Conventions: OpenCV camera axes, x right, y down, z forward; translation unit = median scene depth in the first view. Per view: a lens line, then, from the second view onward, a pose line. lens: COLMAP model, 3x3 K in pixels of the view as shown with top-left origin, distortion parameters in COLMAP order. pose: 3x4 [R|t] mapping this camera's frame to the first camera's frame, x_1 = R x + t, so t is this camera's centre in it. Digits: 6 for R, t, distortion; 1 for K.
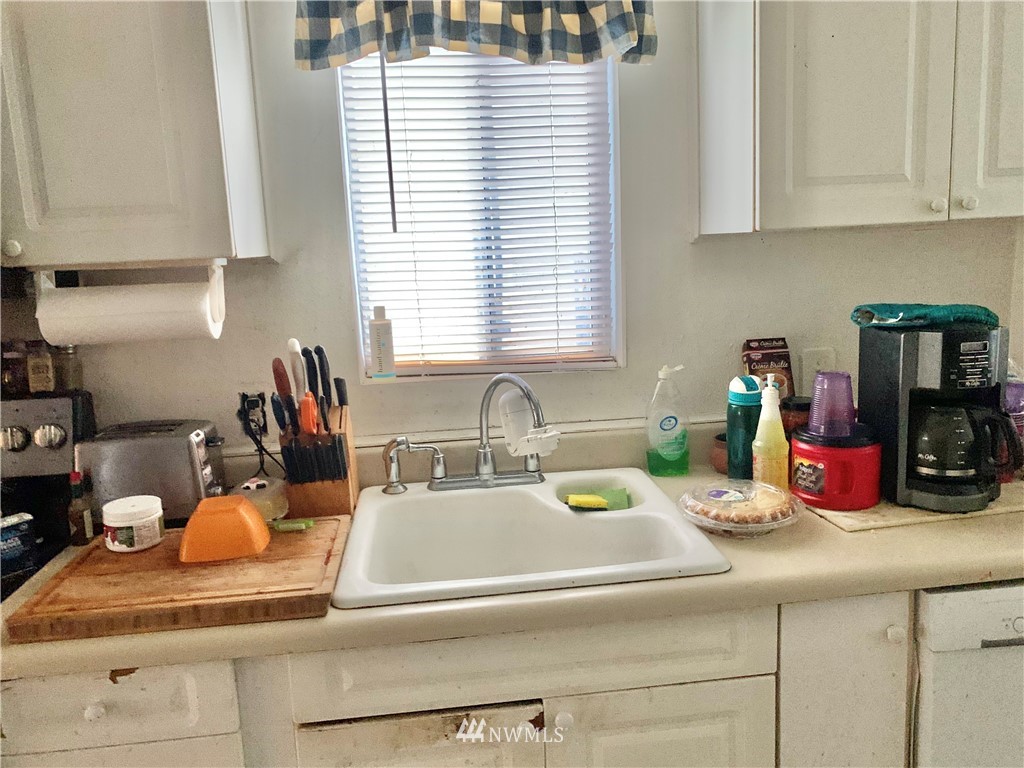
lens RADIAL K [[777.7, 0, 510.9], [0, 777.7, 375.7], [0, 0, 1]] dist [0.005422, -0.000617]
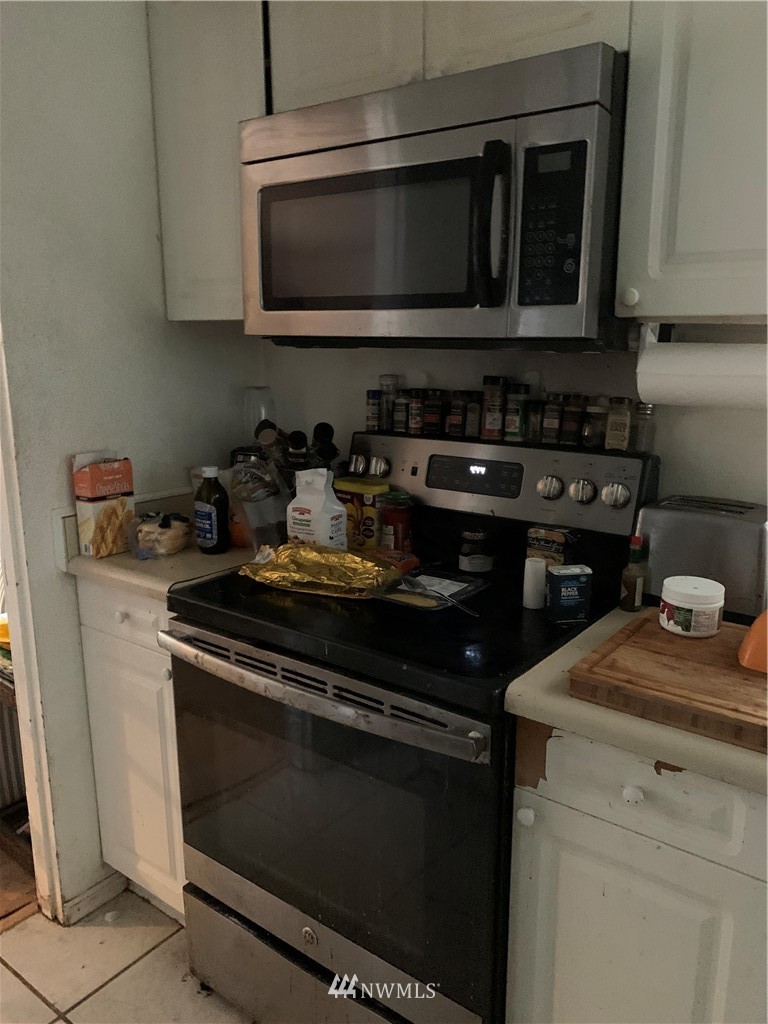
lens RADIAL K [[777.7, 0, 385.7], [0, 777.7, 515.9], [0, 0, 1]] dist [0.005422, -0.000617]
pose [[0.713704, 0.195546, -0.672599, -0.146335], [-0.142666, 0.980694, 0.133734, 0.014819], [0.685765, 0.000510, 0.727823, 0.089126]]
